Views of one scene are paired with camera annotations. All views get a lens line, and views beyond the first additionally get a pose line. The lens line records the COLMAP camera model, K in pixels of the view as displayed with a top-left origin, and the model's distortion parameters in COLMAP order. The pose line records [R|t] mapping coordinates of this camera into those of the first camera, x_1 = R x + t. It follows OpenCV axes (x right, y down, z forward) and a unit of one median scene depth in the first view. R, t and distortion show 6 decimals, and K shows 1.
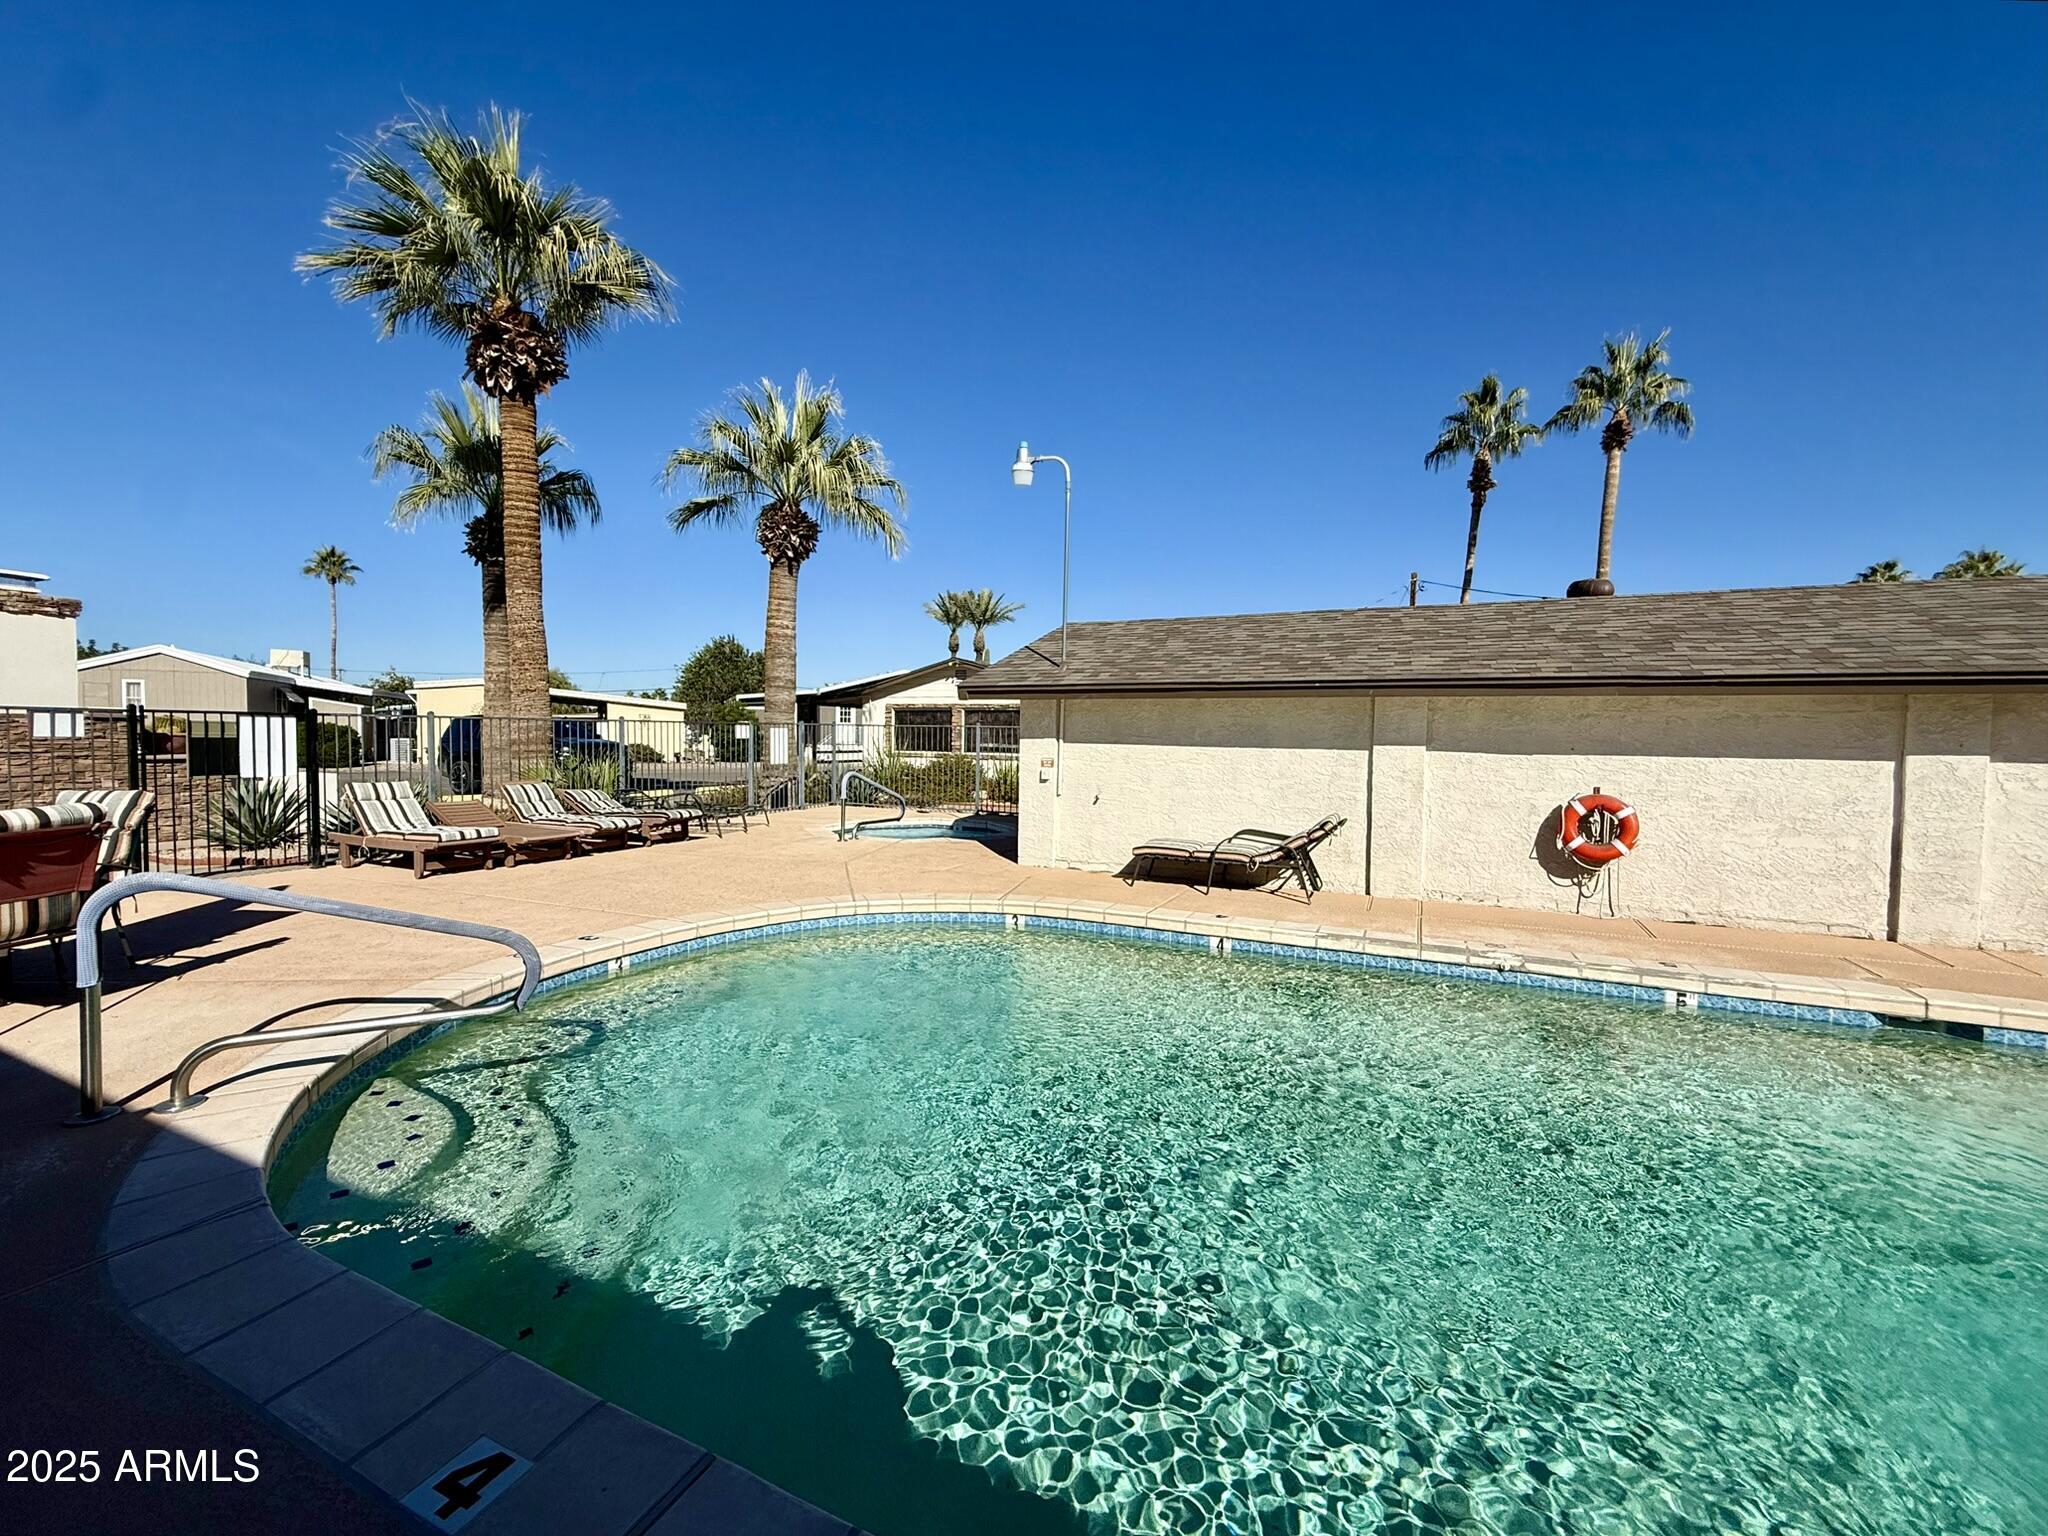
lens RADIAL K [[837.8, 0, 1024.0], [0, 837.8, 768.0], [0, 0, 1]] dist [-0.000534, 0.000107]
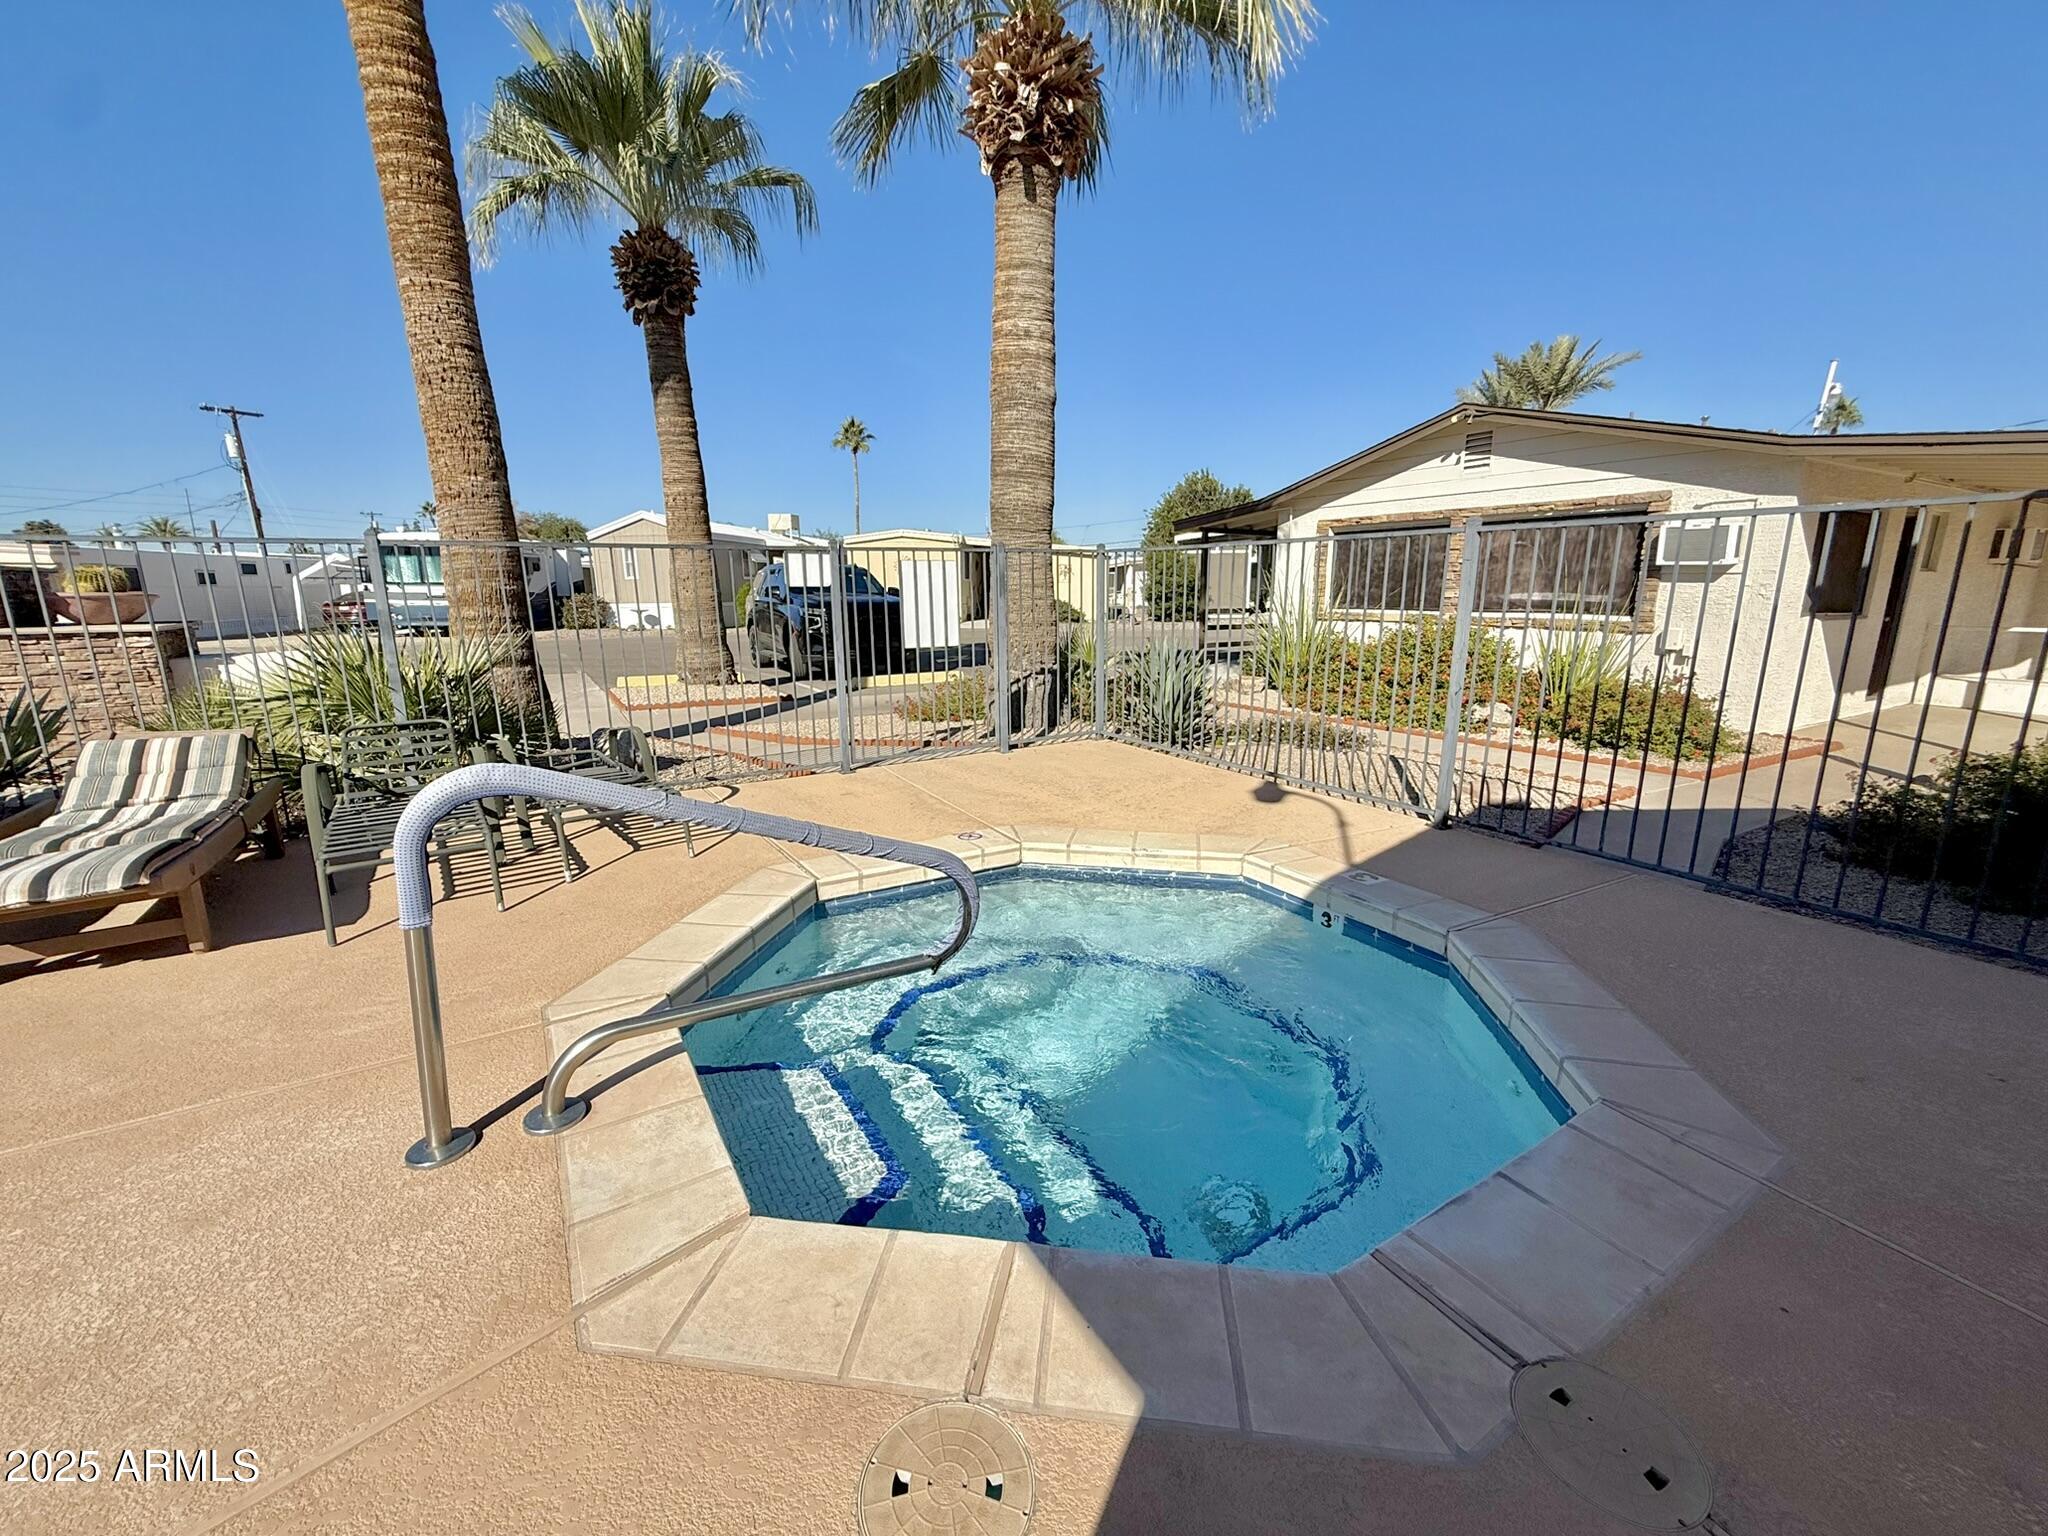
lens RADIAL K [[824.7, 0, 1024.0], [0, 824.7, 768.0], [0, 0, 1]] dist [-0.001099, -0.000016]
pose [[0.825423, 0.102800, -0.555076, -0.021828], [-0.005218, 0.984627, 0.174593, -0.024774], [0.564491, -0.141217, 0.813270, 0.983800]]
